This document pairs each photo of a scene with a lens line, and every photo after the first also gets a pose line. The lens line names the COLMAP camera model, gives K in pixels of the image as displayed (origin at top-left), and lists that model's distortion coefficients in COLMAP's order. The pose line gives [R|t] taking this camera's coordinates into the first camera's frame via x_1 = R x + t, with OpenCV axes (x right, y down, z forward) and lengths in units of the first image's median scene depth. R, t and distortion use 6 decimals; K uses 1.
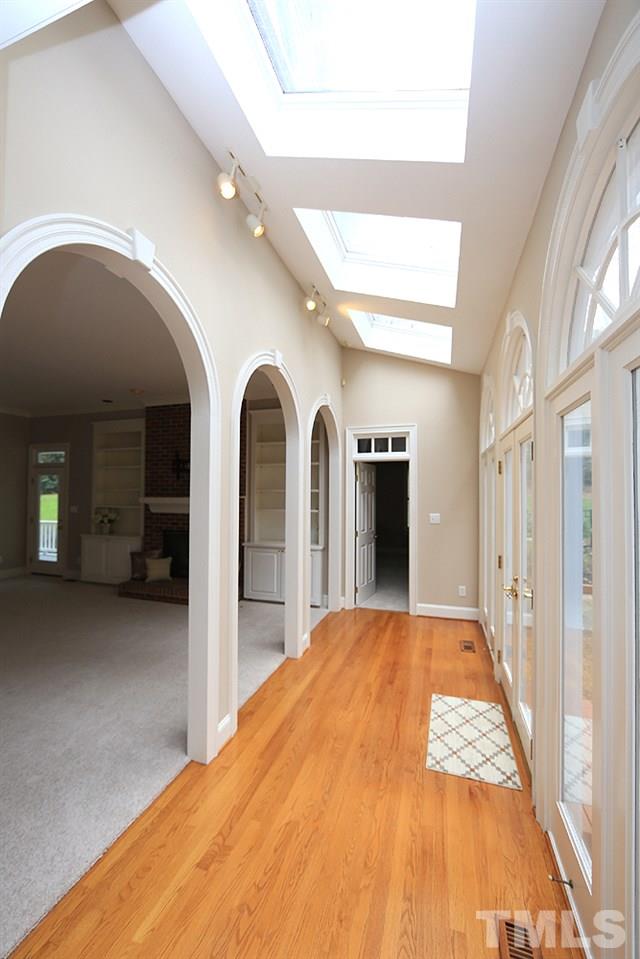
lens RADIAL K [[376.4, 0, 320.1], [0, 376.4, 486.6], [0, 0, 1]] dist [-0.012684, -0.000058]
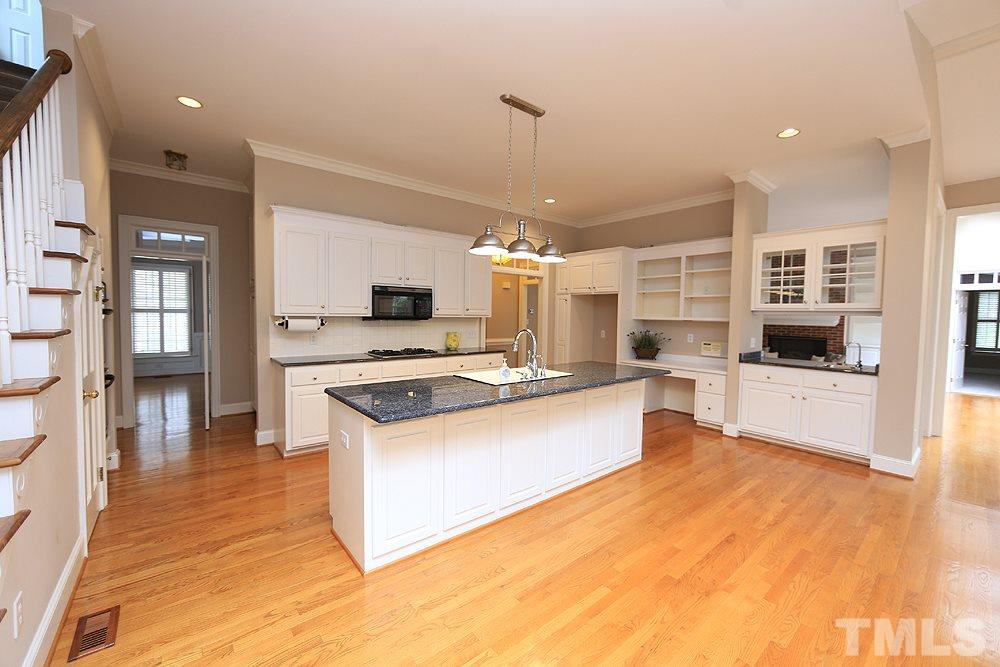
lens RADIAL K [[392.5, 0, 494.0], [0, 392.5, 334.8], [0, 0, 1]] dist [-0.012684, -0.000058]
pose [[0.839720, 0.032492, -0.542046, -0.562065], [0.003819, 0.997830, 0.065730, -0.000547], [0.543006, -0.057265, 0.837774, -1.143983]]
